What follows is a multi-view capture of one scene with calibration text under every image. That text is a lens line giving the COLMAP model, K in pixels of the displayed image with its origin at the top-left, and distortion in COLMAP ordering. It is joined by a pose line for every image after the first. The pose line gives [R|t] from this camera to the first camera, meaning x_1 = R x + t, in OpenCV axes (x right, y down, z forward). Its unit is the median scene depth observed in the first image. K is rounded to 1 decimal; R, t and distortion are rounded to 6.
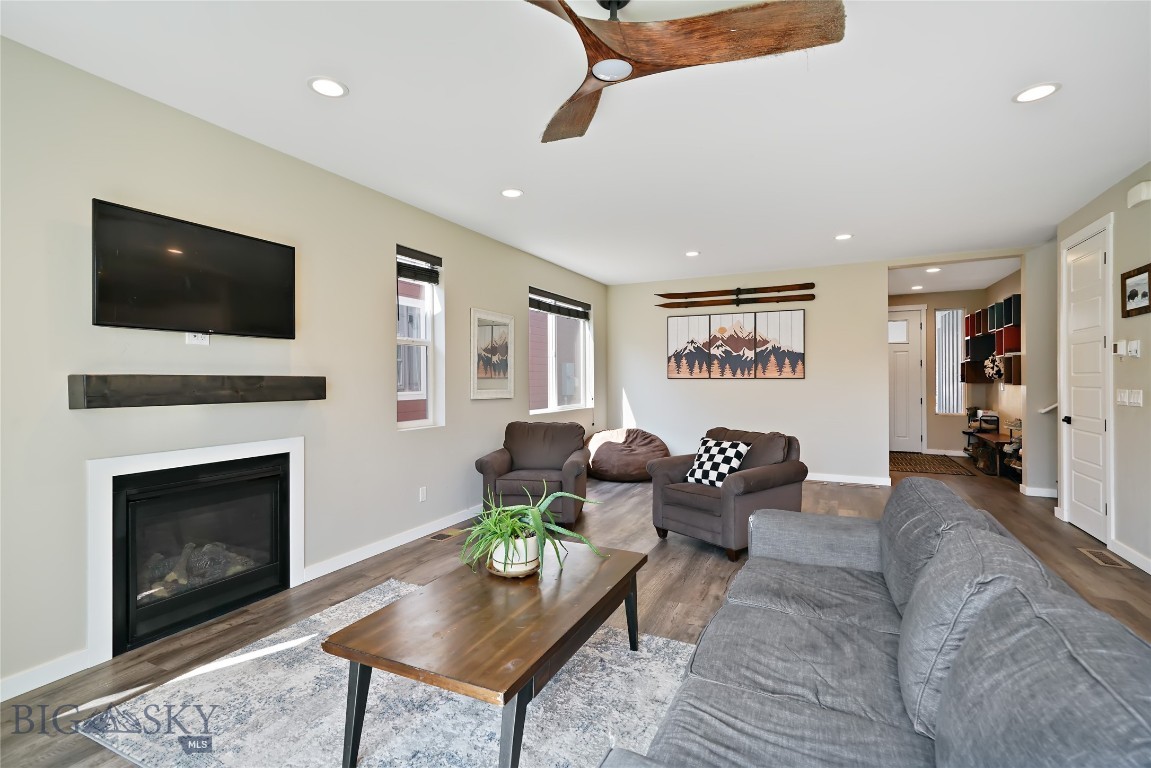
lens RADIAL K [[525.7, 0, 569.5], [0, 525.7, 379.8], [0, 0, 1]] dist [0.002596, 0.000197]
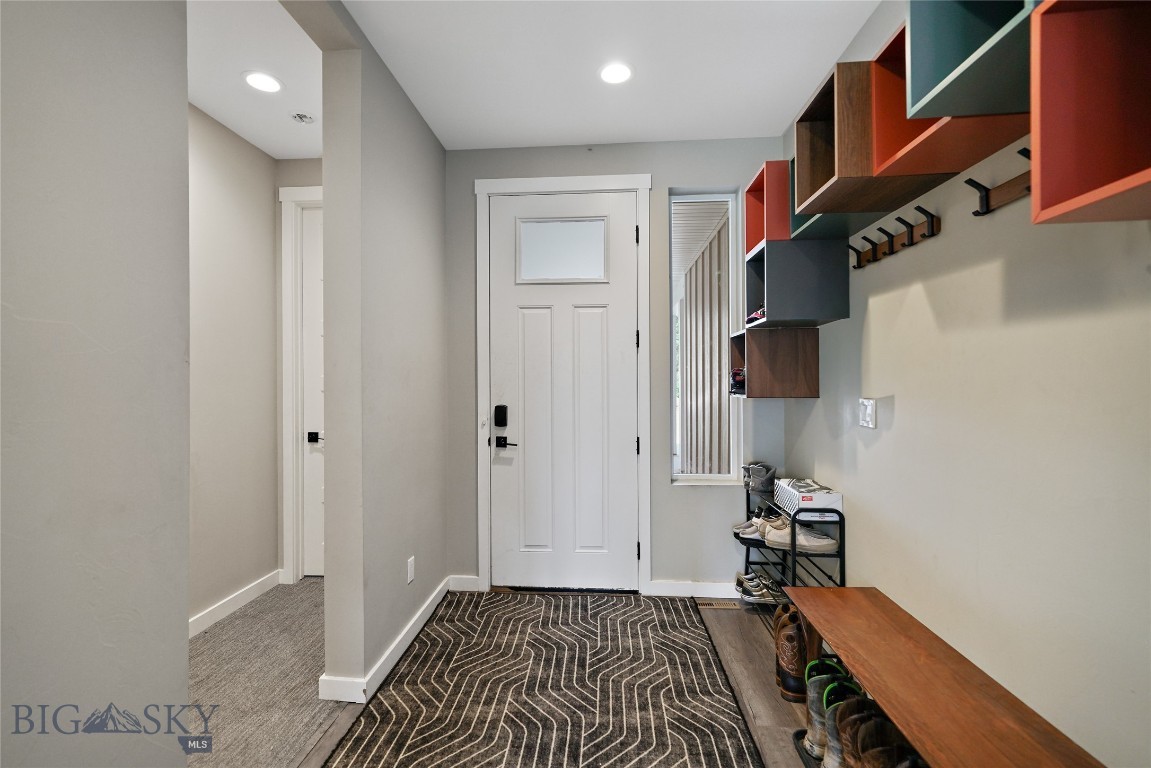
lens RADIAL K [[525.7, 0, 575.1], [0, 525.7, 382.8], [0, 0, 1]] dist [0.002596, 0.000197]
pose [[0.918205, 0.005376, 0.396070, 0.533117], [-0.004305, 0.999984, -0.003592, -0.000764], [-0.396083, 0.001593, 0.918213, 0.753016]]
